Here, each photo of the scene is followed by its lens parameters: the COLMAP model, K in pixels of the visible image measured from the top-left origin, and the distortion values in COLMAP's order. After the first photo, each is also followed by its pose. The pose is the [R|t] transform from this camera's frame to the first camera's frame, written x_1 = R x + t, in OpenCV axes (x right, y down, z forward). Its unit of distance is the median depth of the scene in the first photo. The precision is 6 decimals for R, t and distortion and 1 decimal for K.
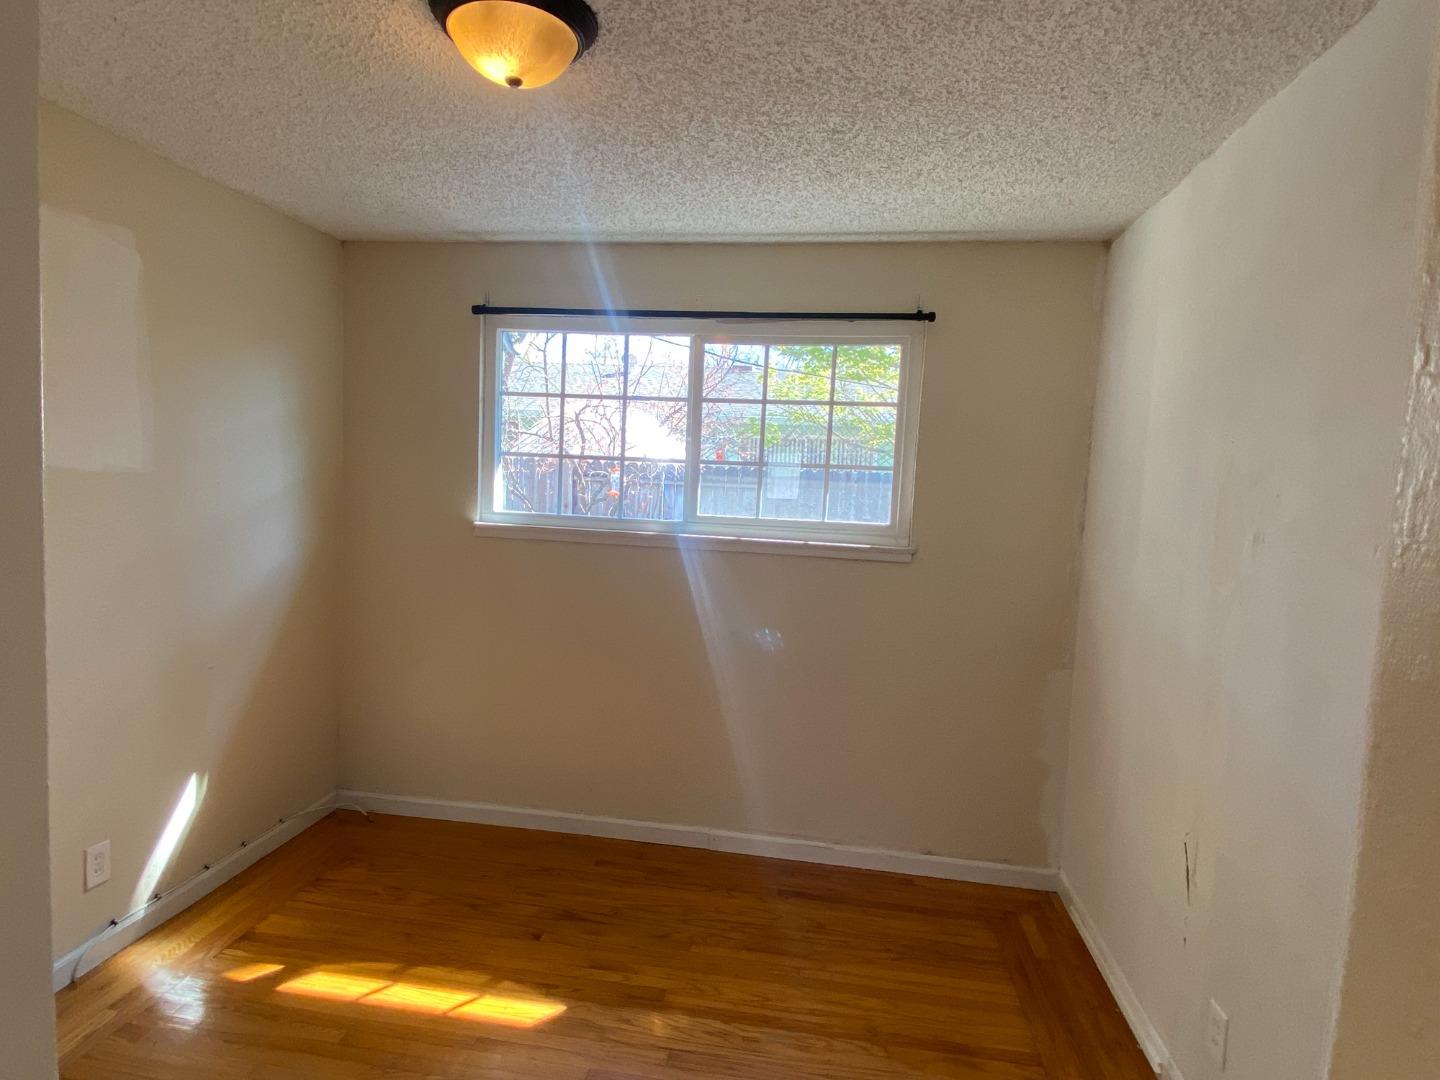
lens RADIAL K [[822.8, 0, 720.0], [0, 822.8, 540.0], [0, 0, 1]] dist [-0.001246, -0.000086]
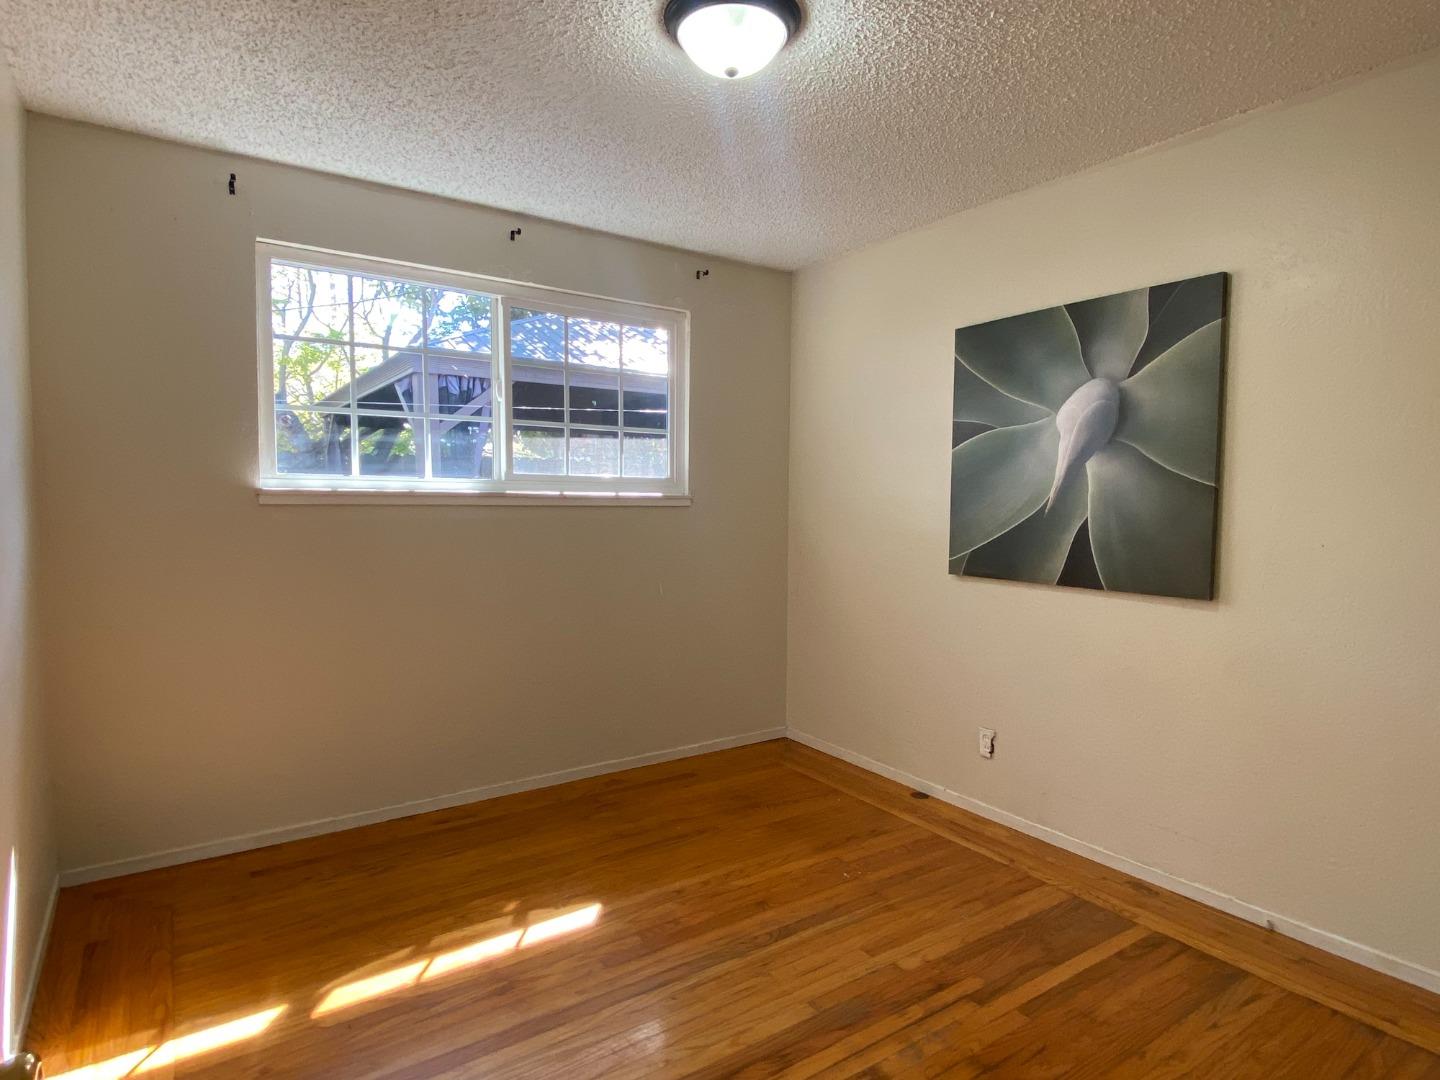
lens RADIAL K [[822.8, 0, 720.0], [0, 822.8, 540.0], [0, 0, 1]] dist [-0.001246, -0.000086]
pose [[0.722723, -0.083202, 0.686111, -0.633359], [0.030230, 0.995583, 0.088888, -0.033462], [-0.690476, -0.043500, 0.722046, 0.051357]]
